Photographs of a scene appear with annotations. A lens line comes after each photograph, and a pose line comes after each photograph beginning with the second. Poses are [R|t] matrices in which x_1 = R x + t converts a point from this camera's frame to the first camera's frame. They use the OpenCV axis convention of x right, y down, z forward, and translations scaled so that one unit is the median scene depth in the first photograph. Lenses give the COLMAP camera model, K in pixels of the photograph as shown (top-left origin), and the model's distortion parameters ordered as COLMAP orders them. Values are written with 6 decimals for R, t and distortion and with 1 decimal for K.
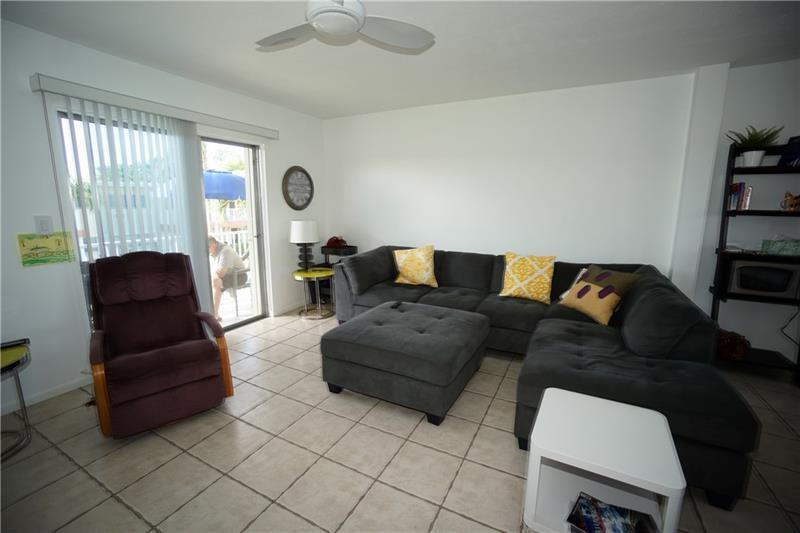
lens RADIAL K [[350.1, 0, 398.6], [0, 350.1, 263.6], [0, 0, 1]] dist [-0.052952, 0.019402]
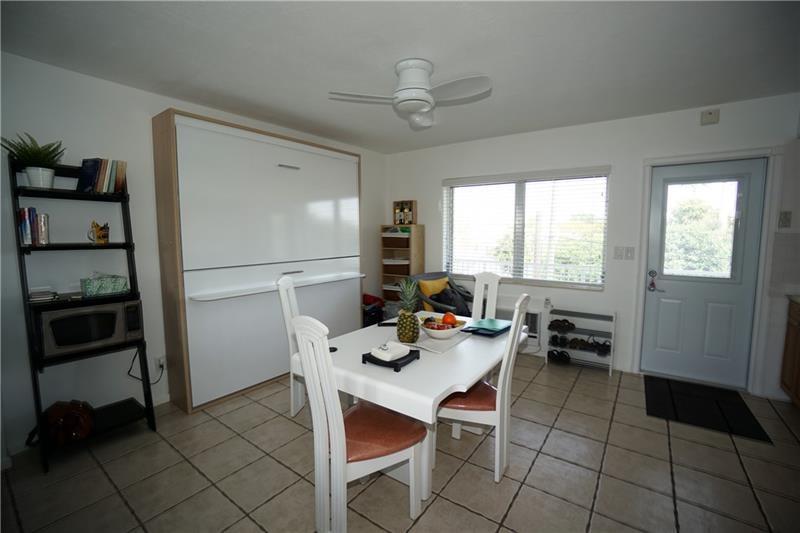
lens RADIAL K [[350.1, 0, 398.6], [0, 350.1, 263.6], [0, 0, 1]] dist [-0.052952, 0.019402]
pose [[0.165227, -0.093934, 0.981772, 0.352811], [0.174338, 0.982560, 0.064669, -0.022195], [-0.970724, 0.160475, 0.178722, 0.087020]]
